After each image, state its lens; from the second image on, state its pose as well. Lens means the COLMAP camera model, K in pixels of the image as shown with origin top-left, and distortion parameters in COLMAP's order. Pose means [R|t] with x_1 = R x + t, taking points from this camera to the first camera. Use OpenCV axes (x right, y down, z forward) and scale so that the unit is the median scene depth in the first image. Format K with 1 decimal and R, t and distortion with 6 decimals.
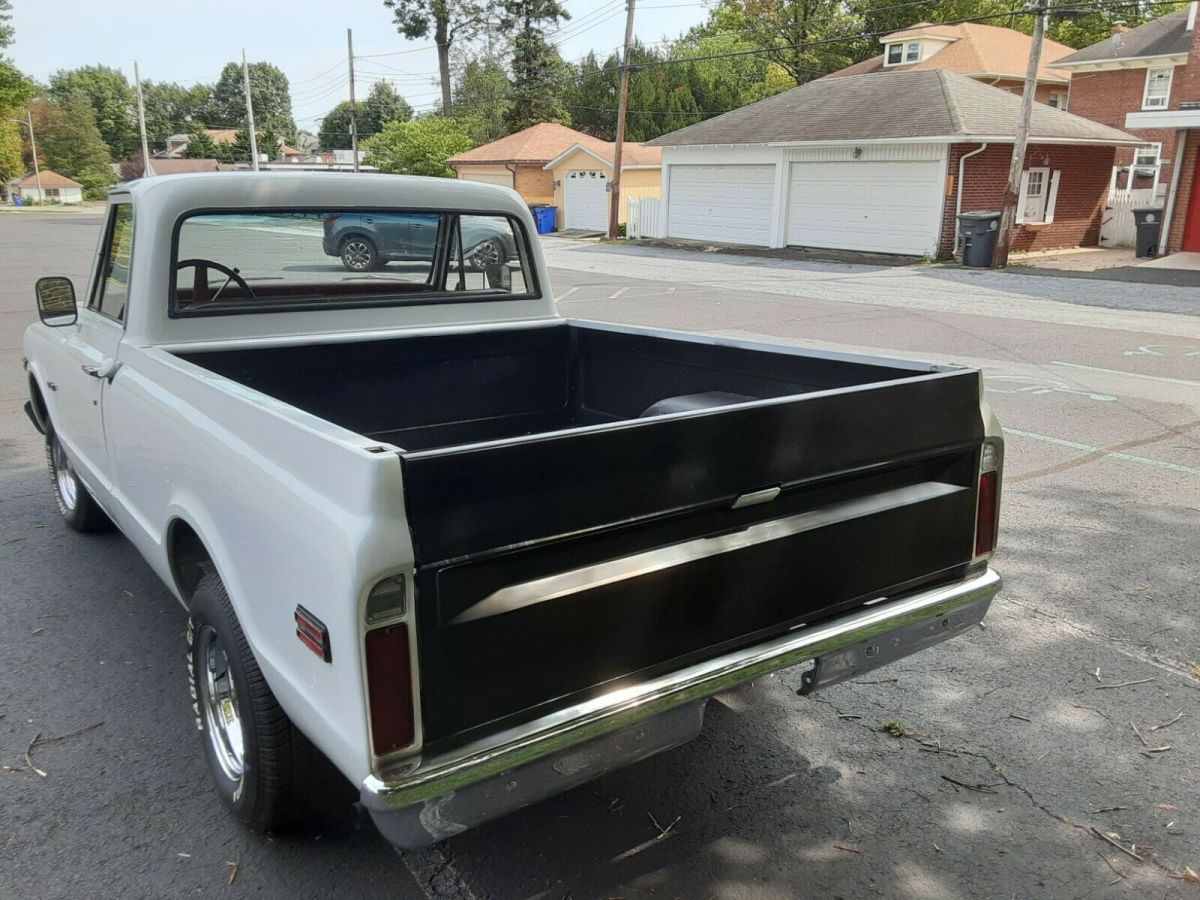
lens RADIAL K [[967.9, 0, 593.4], [0, 967.9, 455.5], [0, 0, 1]] dist [0.101369, -0.134959]
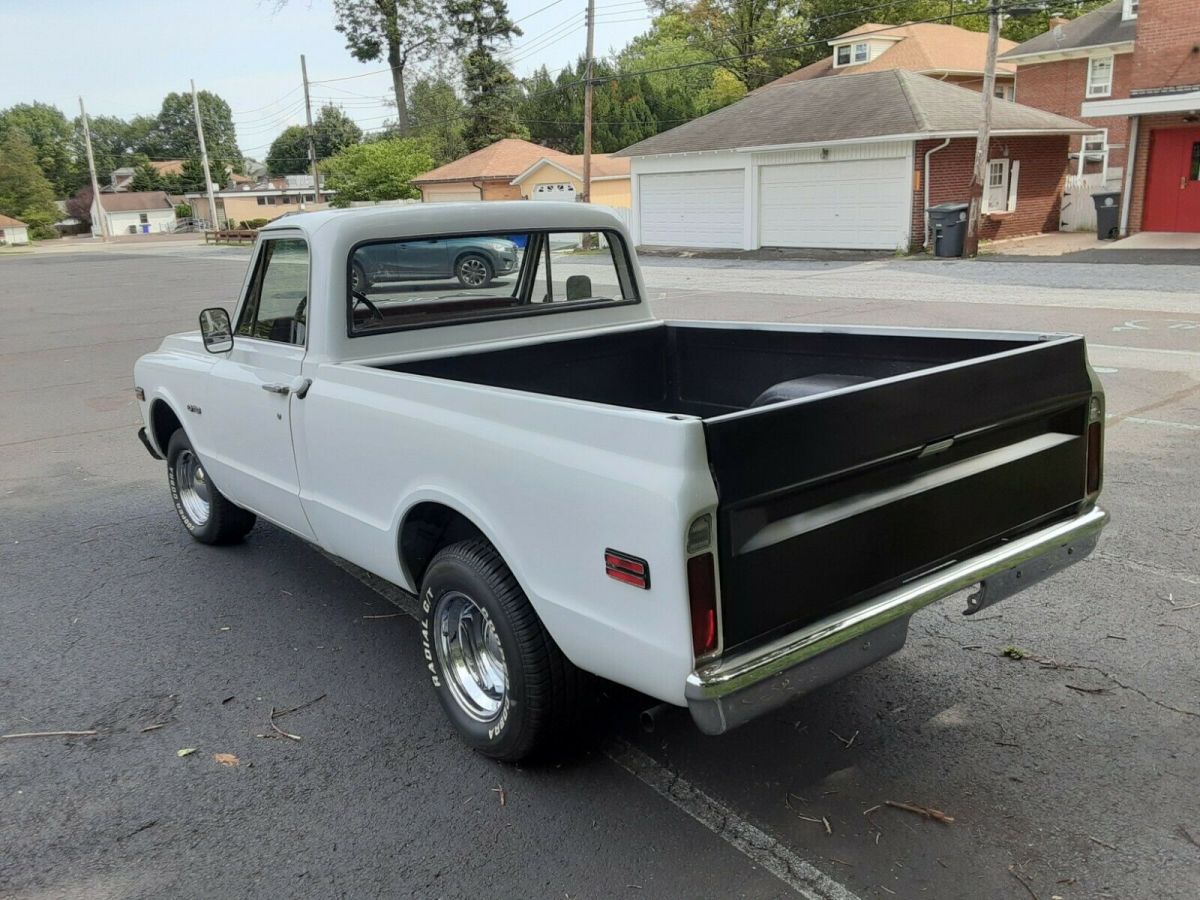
lens RADIAL K [[972.6, 0, 597.0], [0, 972.6, 453.4], [0, 0, 1]] dist [0.109966, -0.154801]
pose [[0.997300, -0.061935, 0.039450, -0.030354], [0.062474, 0.997967, -0.012578, 0.003945], [-0.038590, 0.015008, 0.999142, -0.020995]]
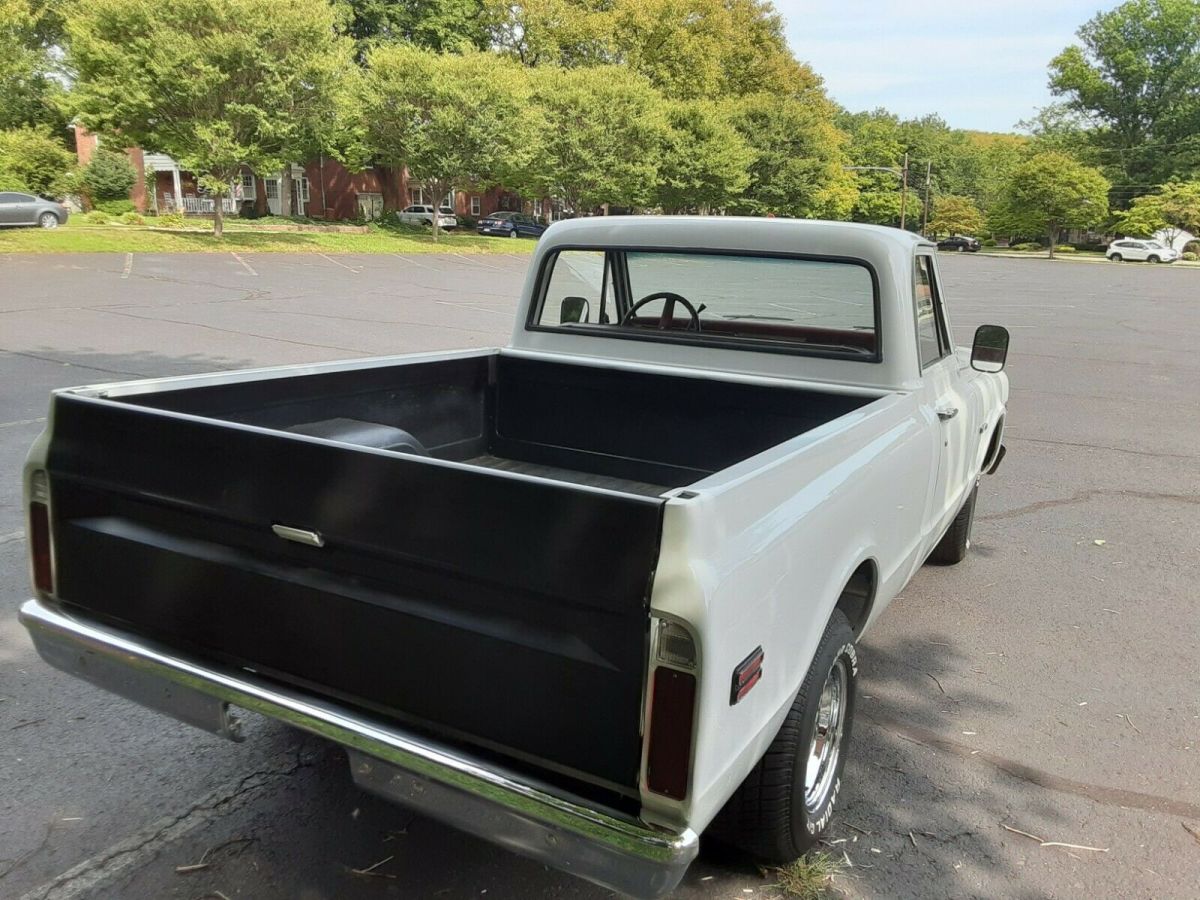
lens RADIAL K [[967.9, 0, 593.4], [0, 967.9, 455.5], [0, 0, 1]] dist [0.101369, -0.134959]
pose [[0.425800, 0.210305, -0.880038, 0.113216], [-0.259859, 0.960063, 0.103698, -0.020892], [0.866699, 0.184531, 0.463444, 0.080115]]
